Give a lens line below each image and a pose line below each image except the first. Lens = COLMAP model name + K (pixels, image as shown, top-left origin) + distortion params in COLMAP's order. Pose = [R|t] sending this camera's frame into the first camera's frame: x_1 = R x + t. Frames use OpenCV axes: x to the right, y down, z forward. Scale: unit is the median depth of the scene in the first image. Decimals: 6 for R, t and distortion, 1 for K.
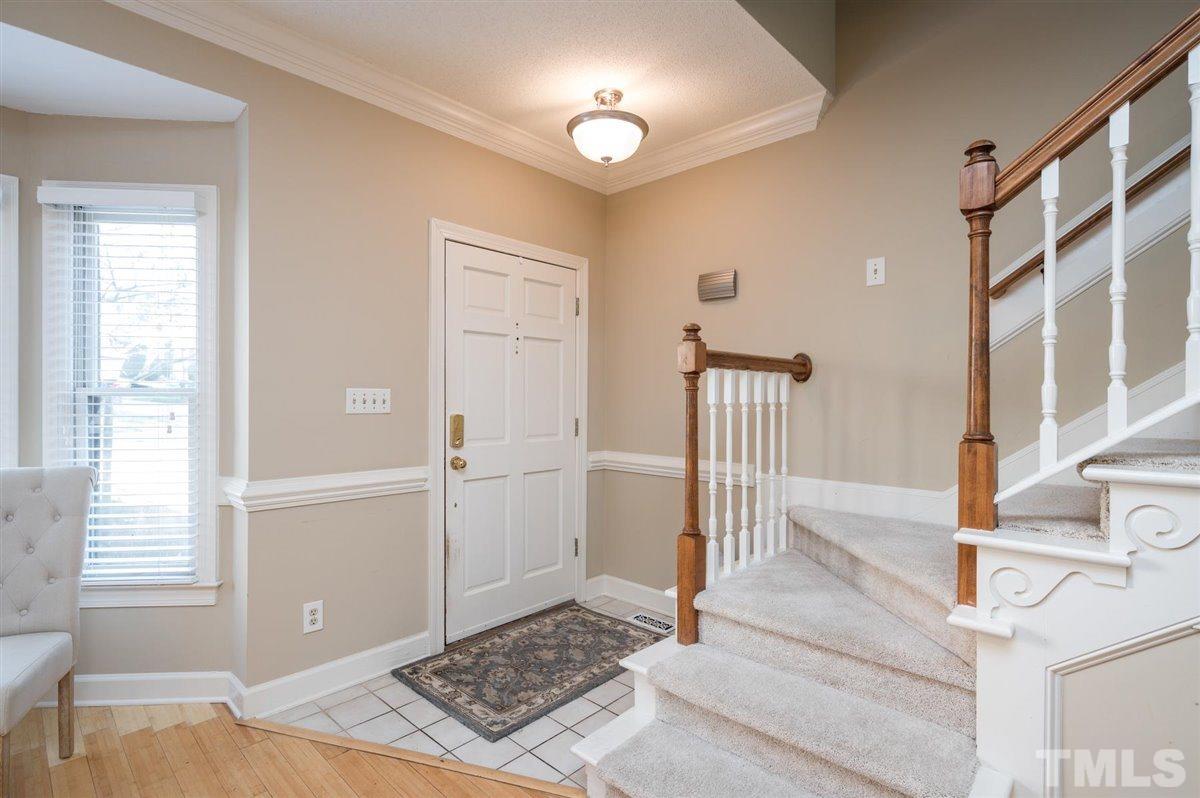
lens RADIAL K [[576.3, 0, 602.5], [0, 576.3, 406.0], [0, 0, 1]] dist [0.000455, -0.000378]
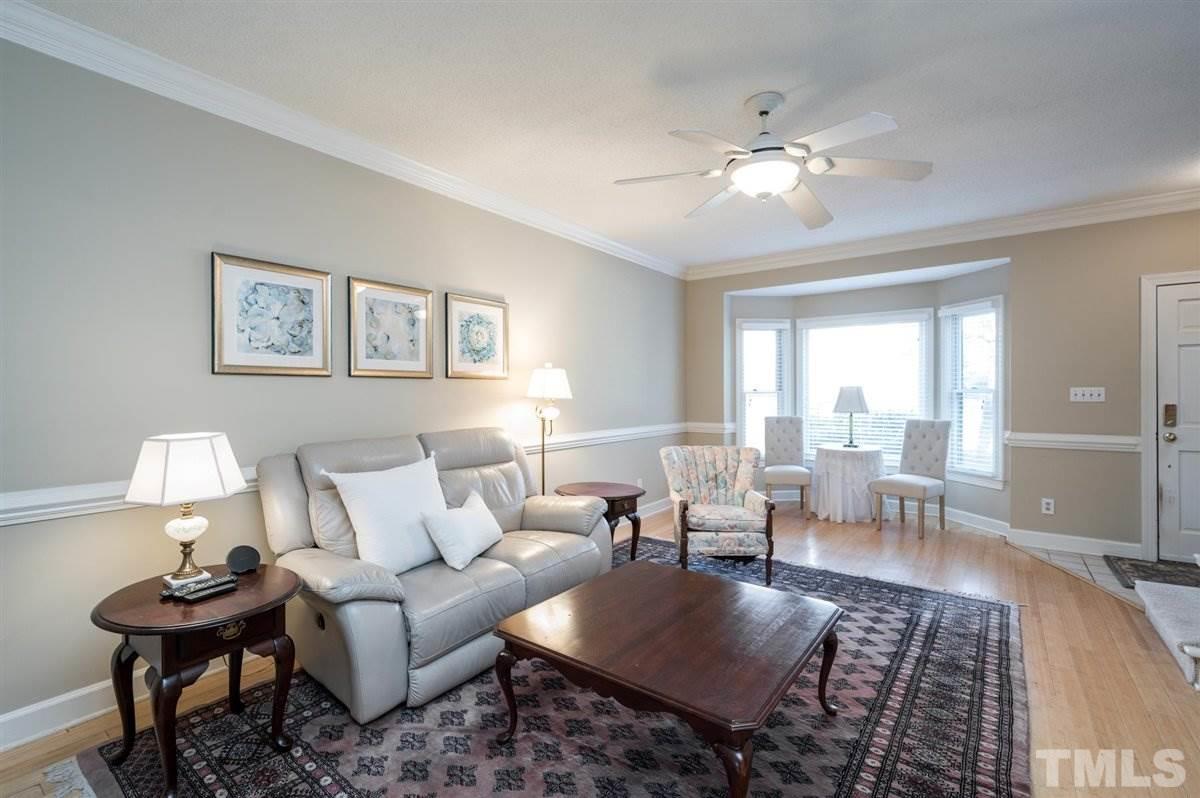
lens RADIAL K [[553.1, 0, 595.5], [0, 553.1, 390.1], [0, 0, 1]] dist [0.002554, 0.000226]
pose [[0.102812, -0.011392, -0.994636, 1.221947], [-0.007902, 0.999894, -0.012269, 0.010961], [0.994669, 0.009121, 0.102711, -0.718613]]
